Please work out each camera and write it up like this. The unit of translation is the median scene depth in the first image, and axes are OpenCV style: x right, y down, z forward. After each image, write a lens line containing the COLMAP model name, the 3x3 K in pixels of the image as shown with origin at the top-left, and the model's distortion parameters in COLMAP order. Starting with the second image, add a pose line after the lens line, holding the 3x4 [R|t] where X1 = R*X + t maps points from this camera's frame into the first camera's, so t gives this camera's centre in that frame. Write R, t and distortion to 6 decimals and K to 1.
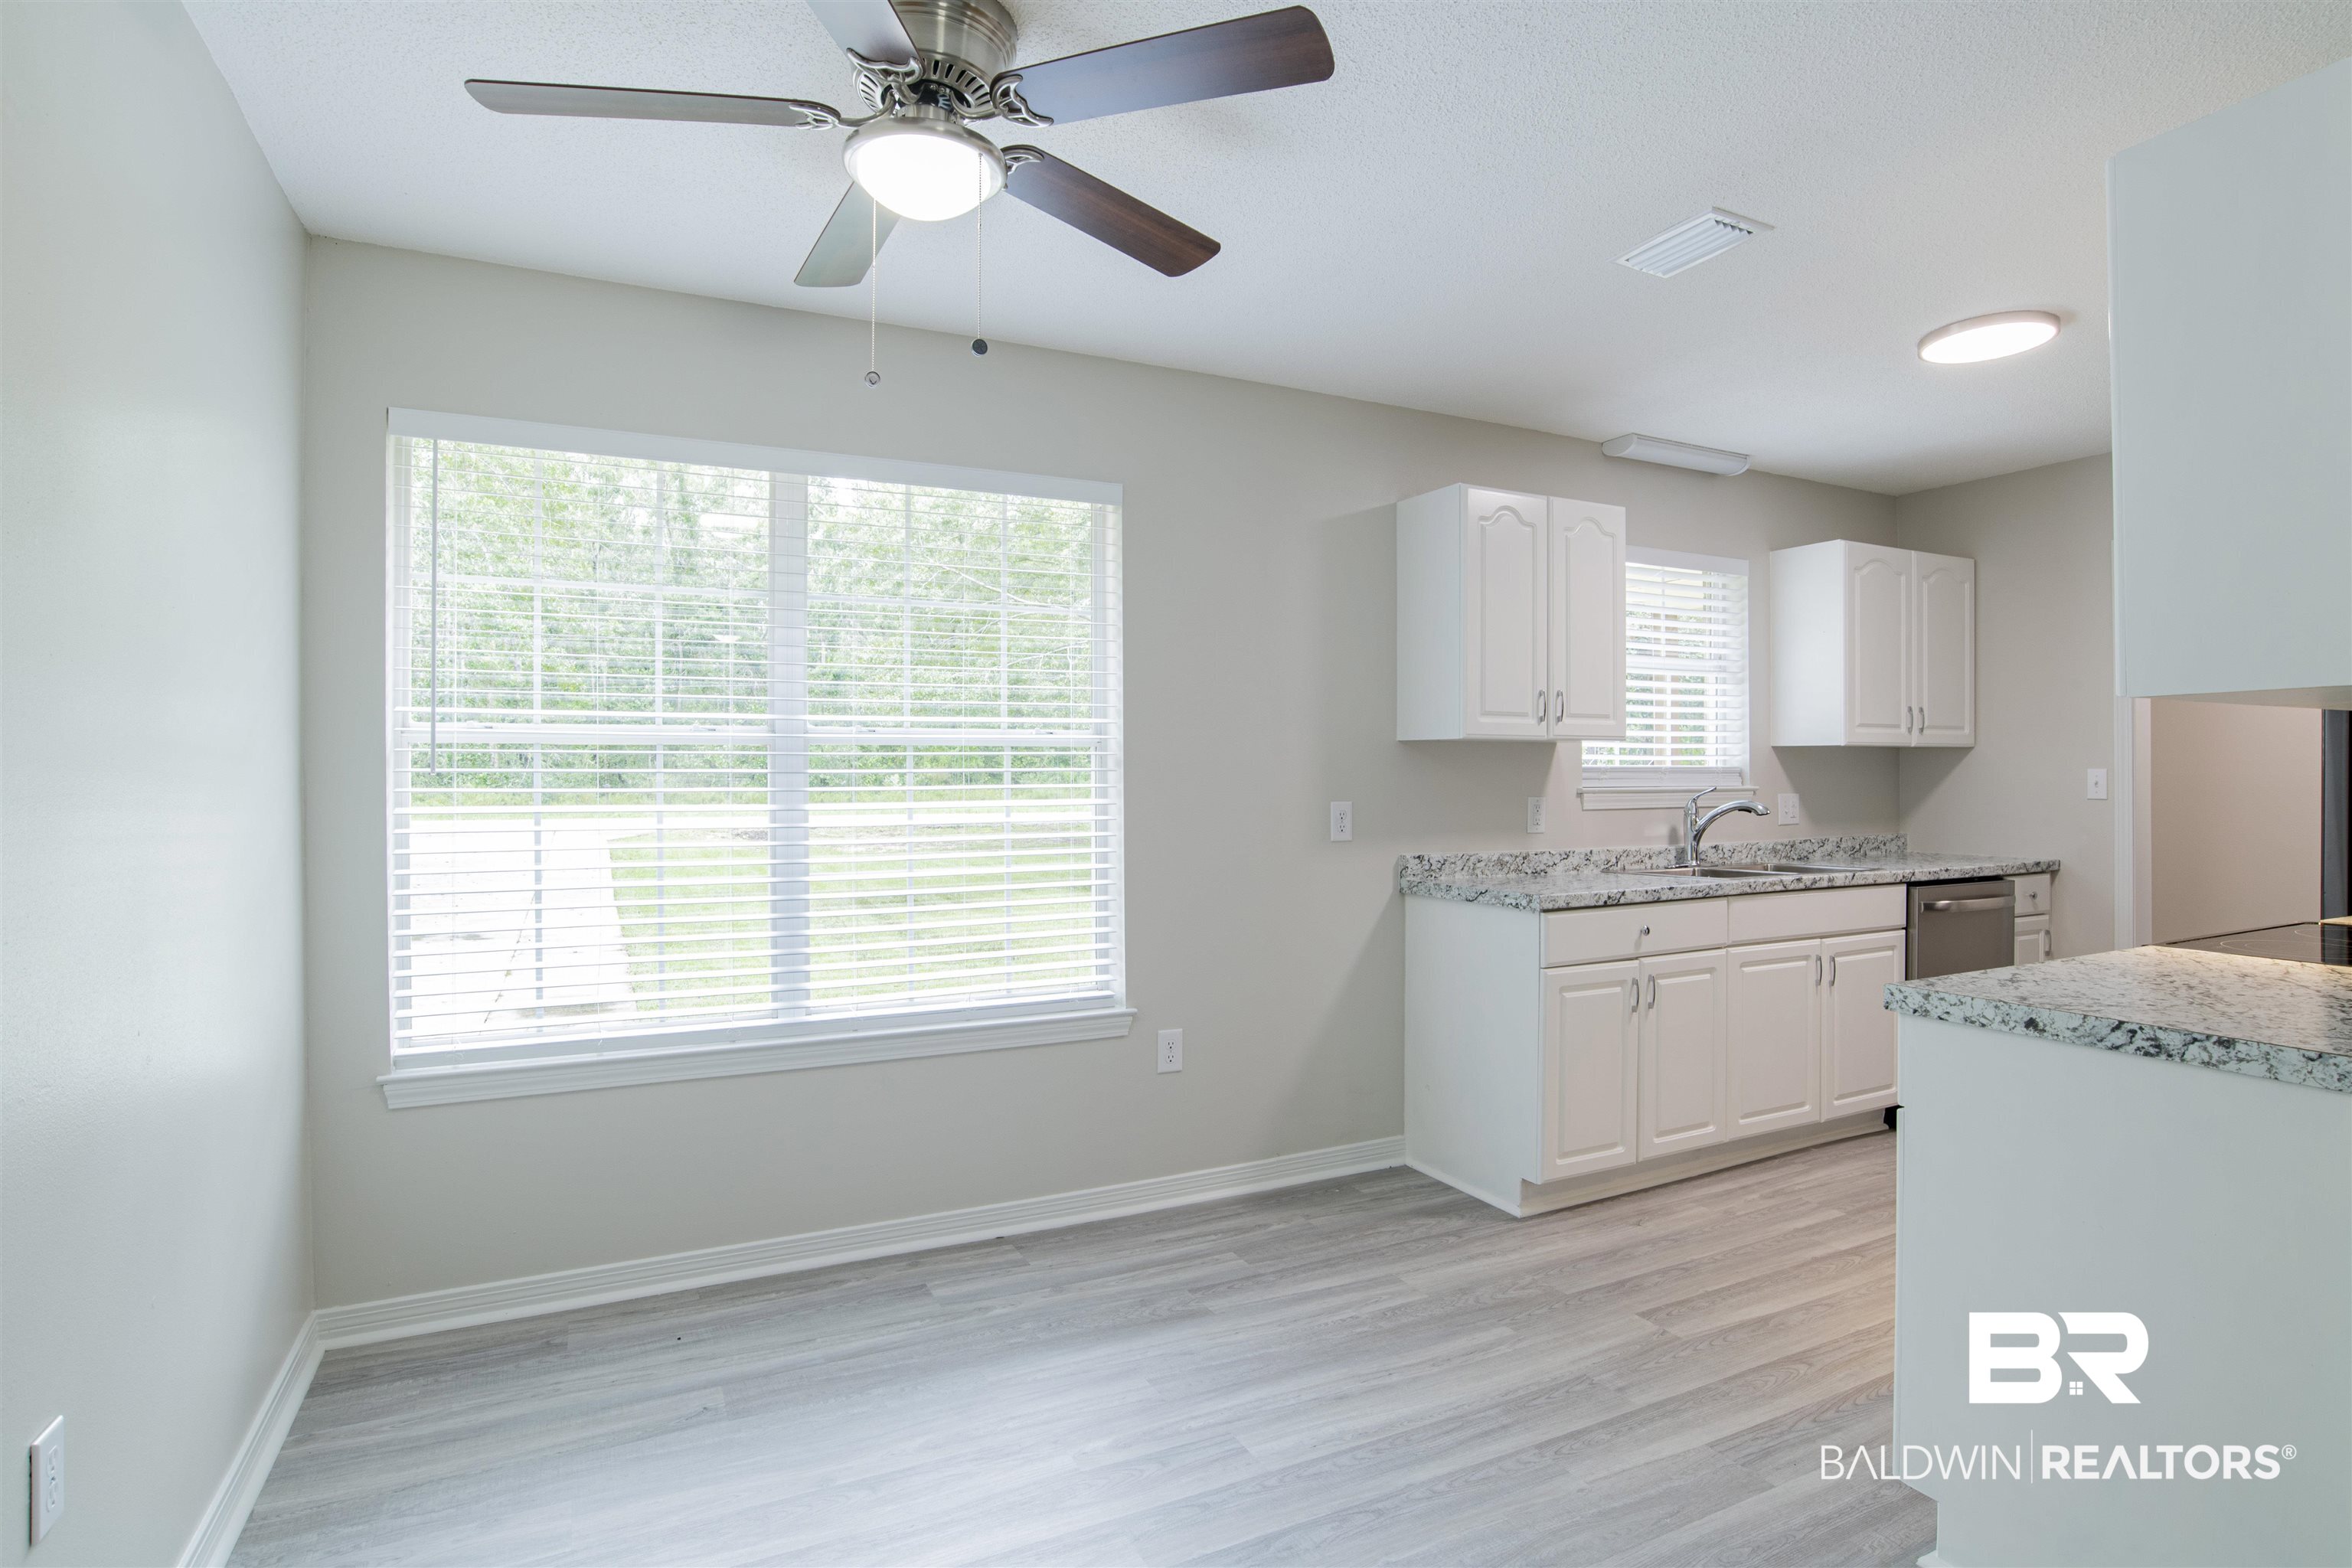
lens RADIAL K [[1199.7, 0, 1188.2], [0, 1199.7, 770.0], [0, 0, 1]] dist [-0.065687, 0.026275]
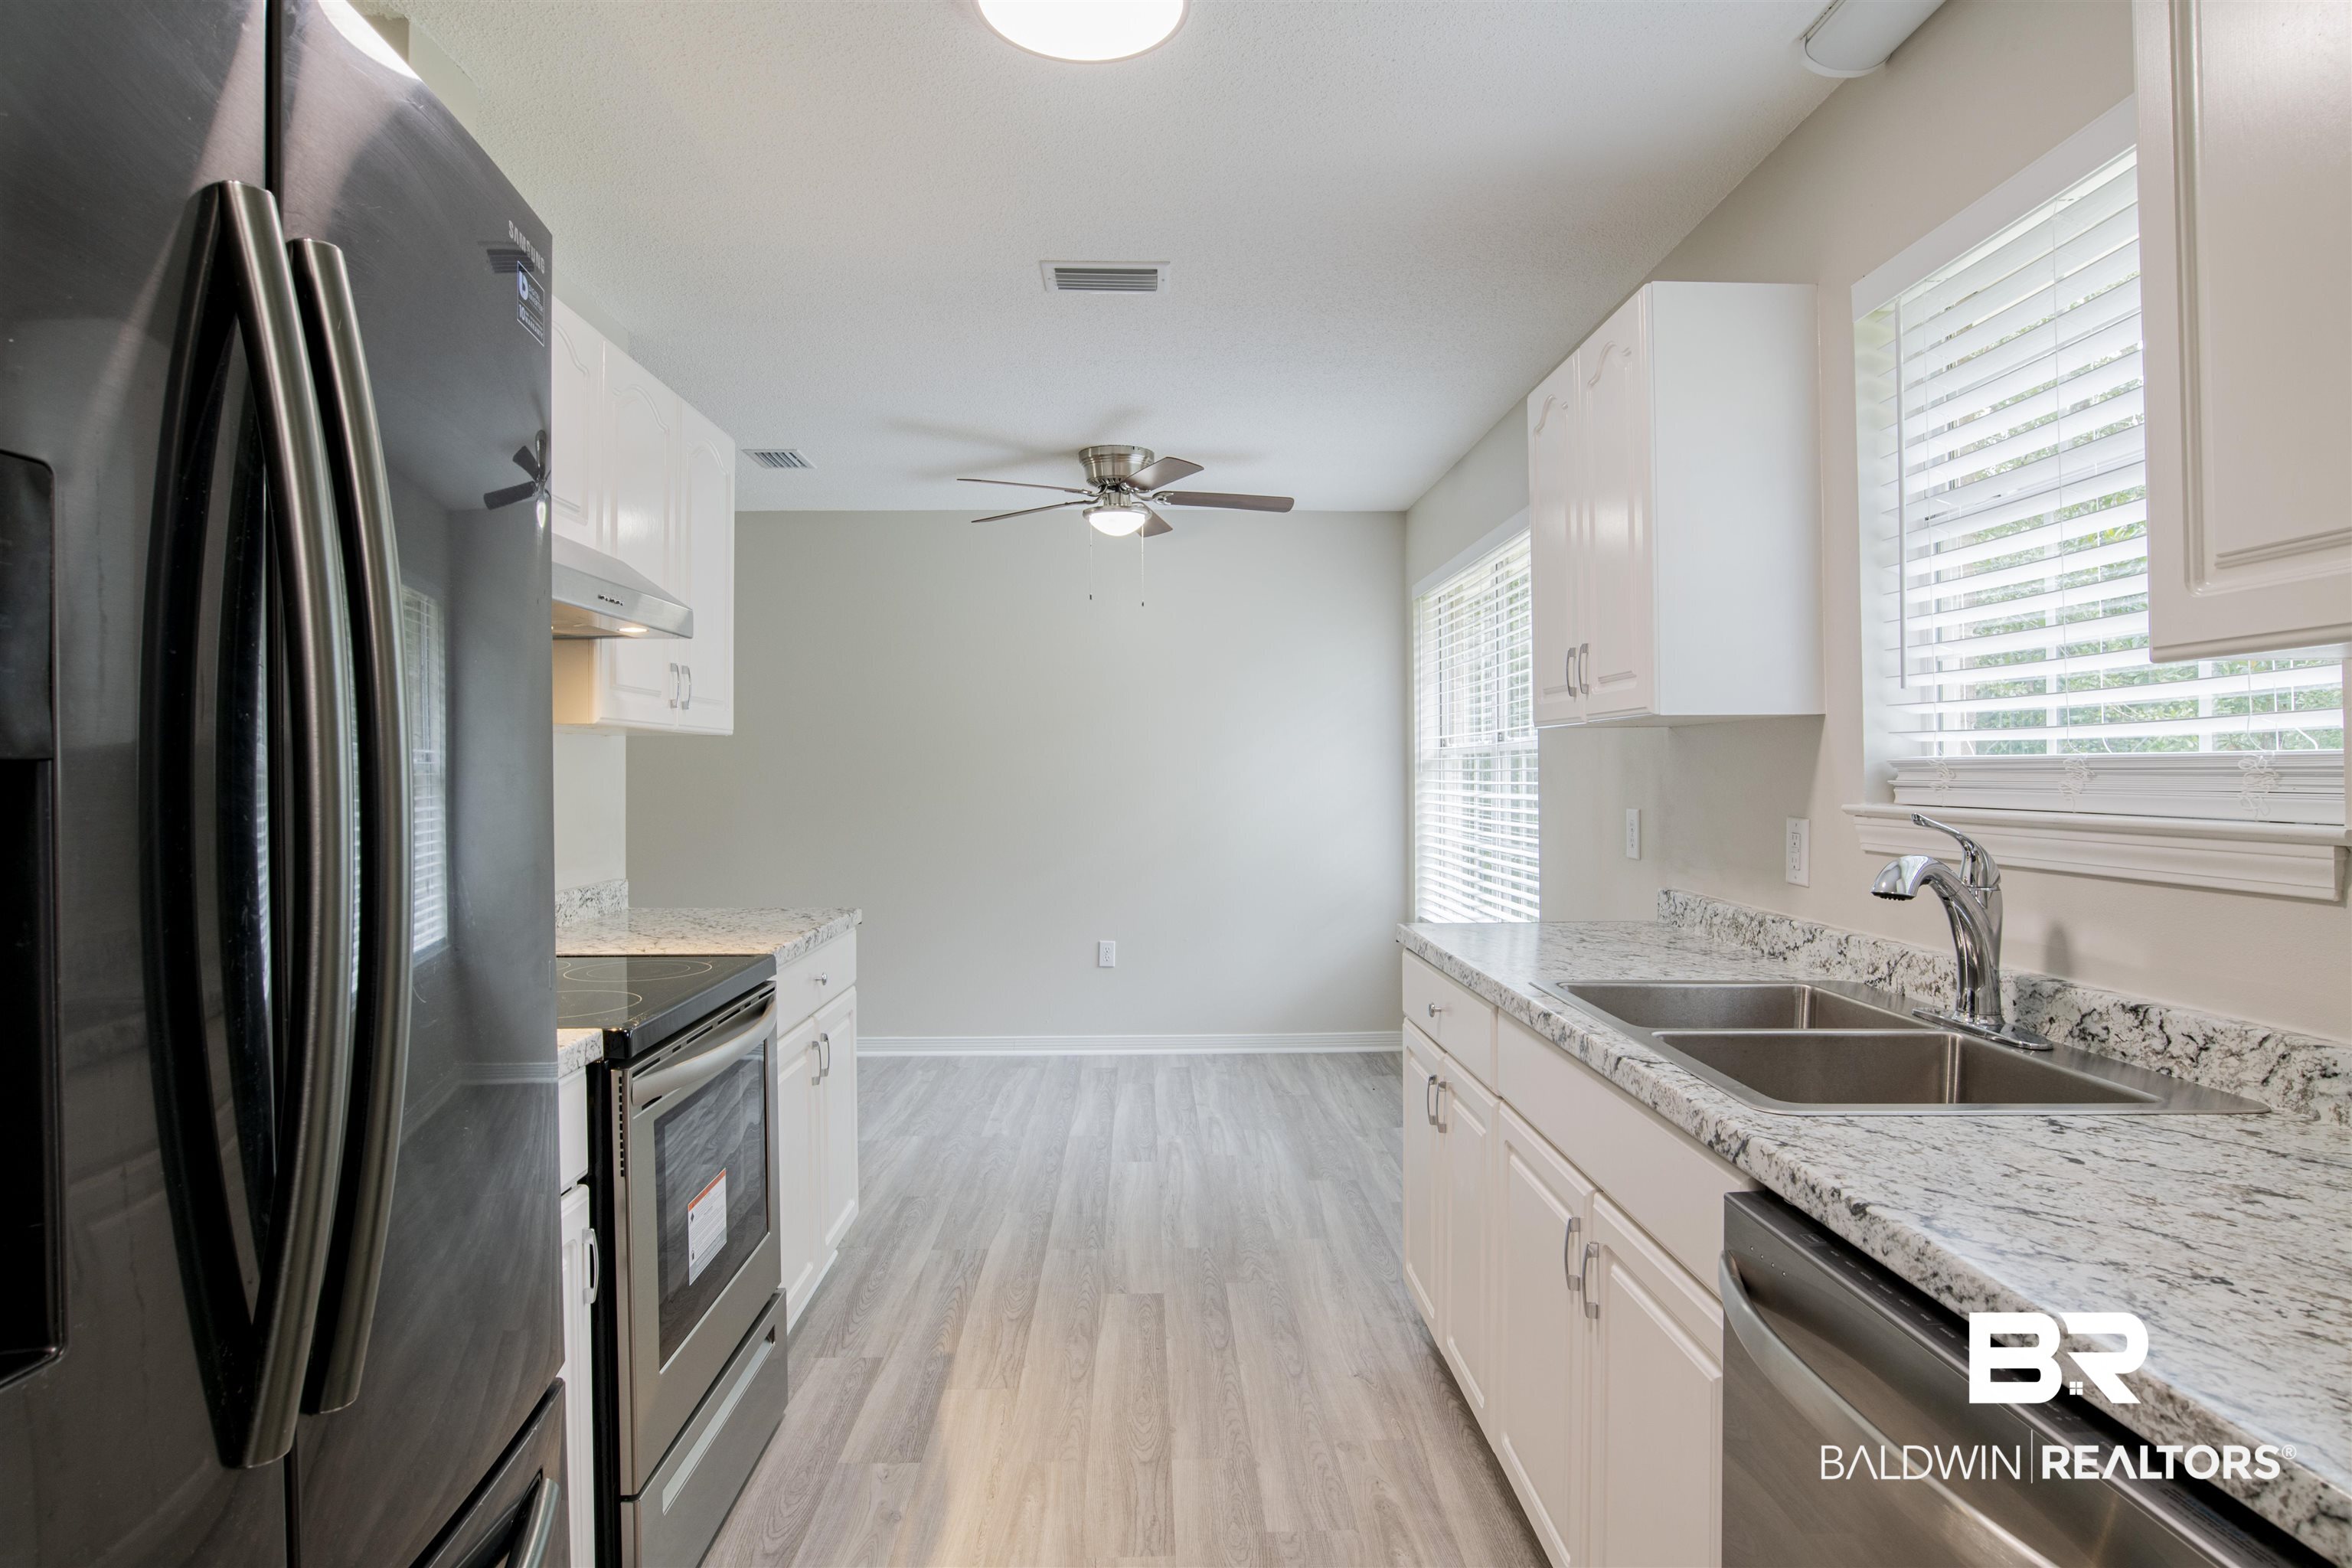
lens RADIAL K [[1303.9, 0, 1184.7], [0, 1303.9, 757.2], [0, 0, 1]] dist [-0.034437, 0.003512]
pose [[-0.421505, -0.006170, -0.906805, 0.931575], [0.010391, 0.999878, -0.011634, -0.000760], [0.906766, -0.014326, -0.421390, 0.989514]]
